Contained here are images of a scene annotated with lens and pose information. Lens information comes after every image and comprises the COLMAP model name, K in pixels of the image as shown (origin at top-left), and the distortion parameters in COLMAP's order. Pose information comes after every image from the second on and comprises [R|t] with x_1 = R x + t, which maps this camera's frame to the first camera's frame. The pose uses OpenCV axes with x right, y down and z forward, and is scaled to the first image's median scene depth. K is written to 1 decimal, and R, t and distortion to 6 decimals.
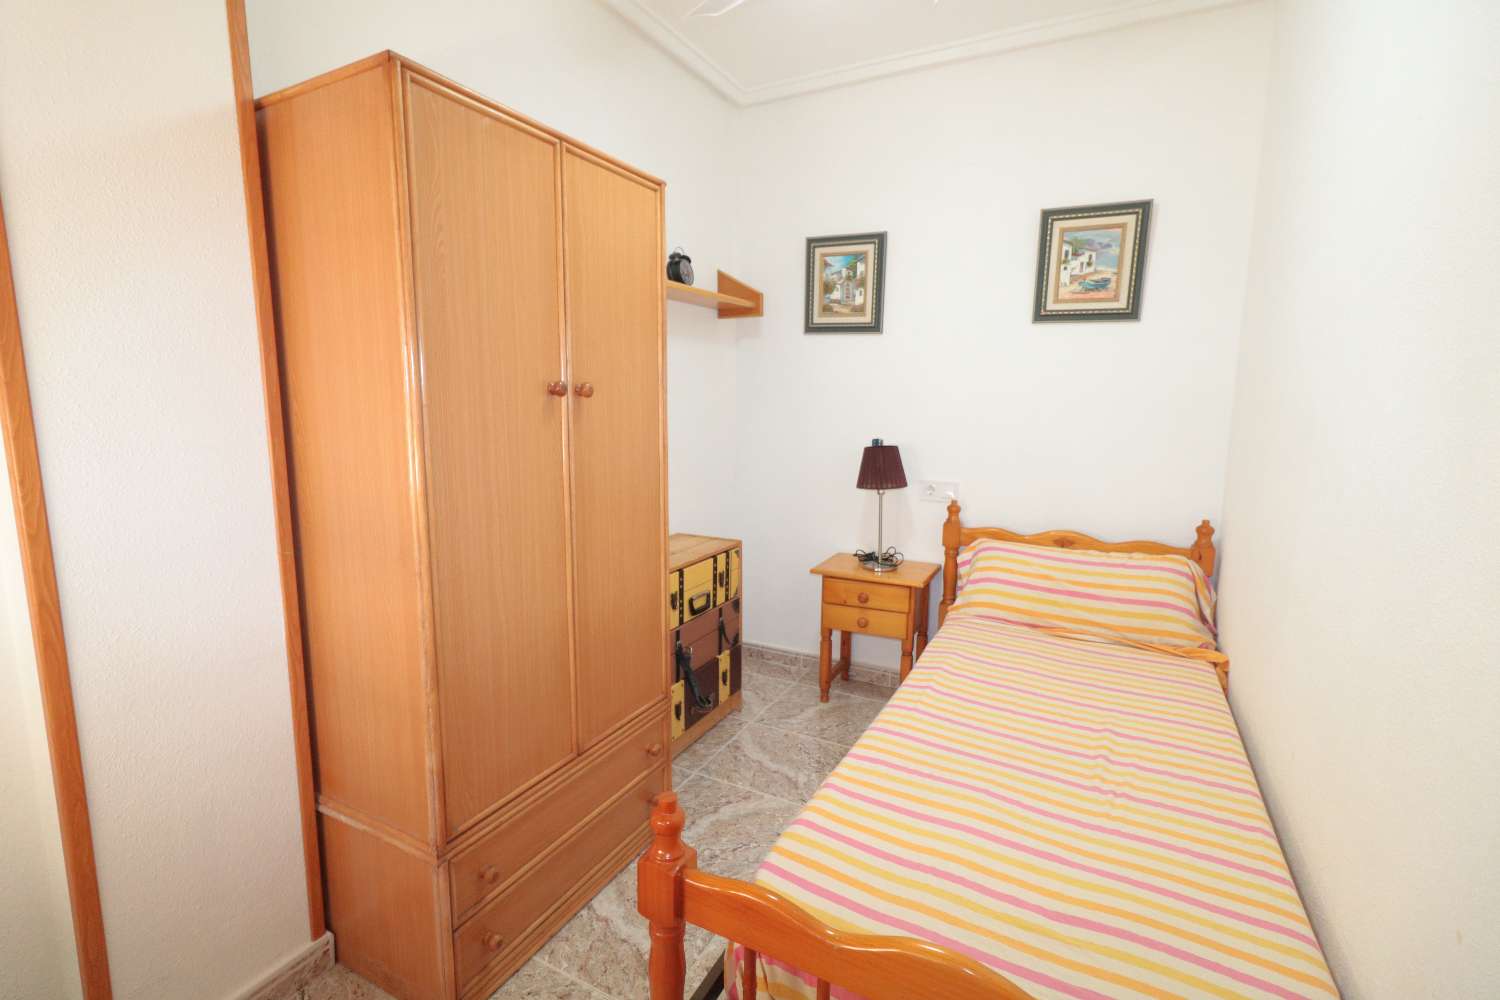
lens RADIAL K [[696.8, 0, 747.9], [0, 696.8, 498.8], [0, 0, 1]] dist [0.001852, -0.000894]
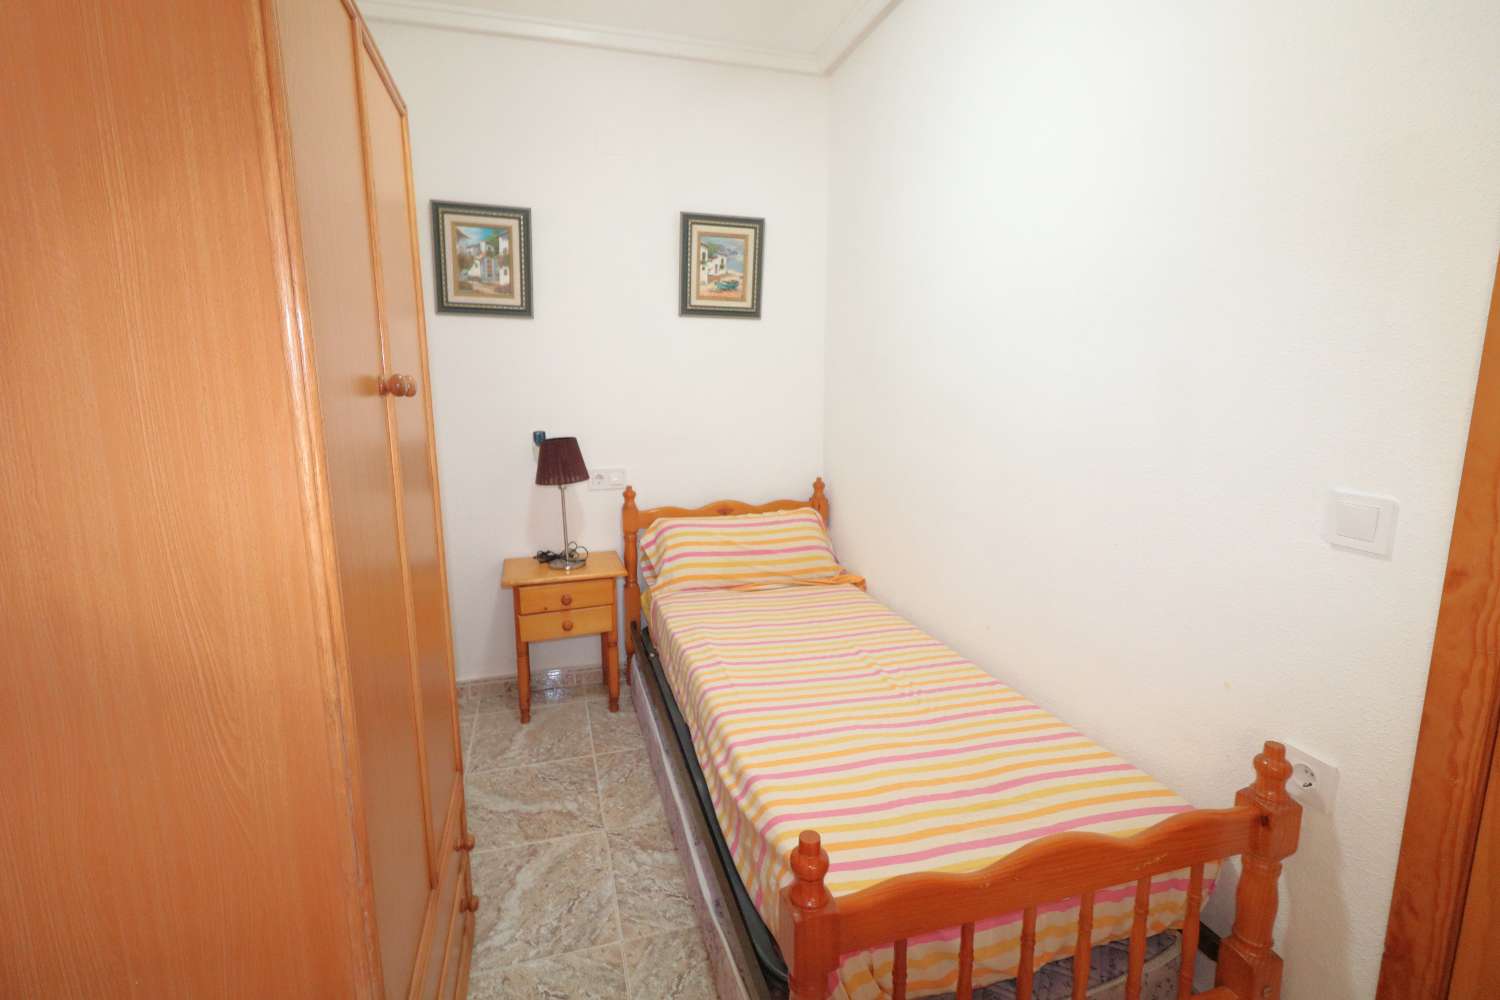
lens RADIAL K [[680.4, 0, 744.0], [0, 680.4, 499.6], [0, 0, 1]] dist [-0.005880, -0.000631]
pose [[0.719077, -0.130488, 0.682570, -0.298094], [0.116182, 0.990962, 0.067048, -0.028545], [-0.685150, 0.031090, 0.727738, 0.175016]]
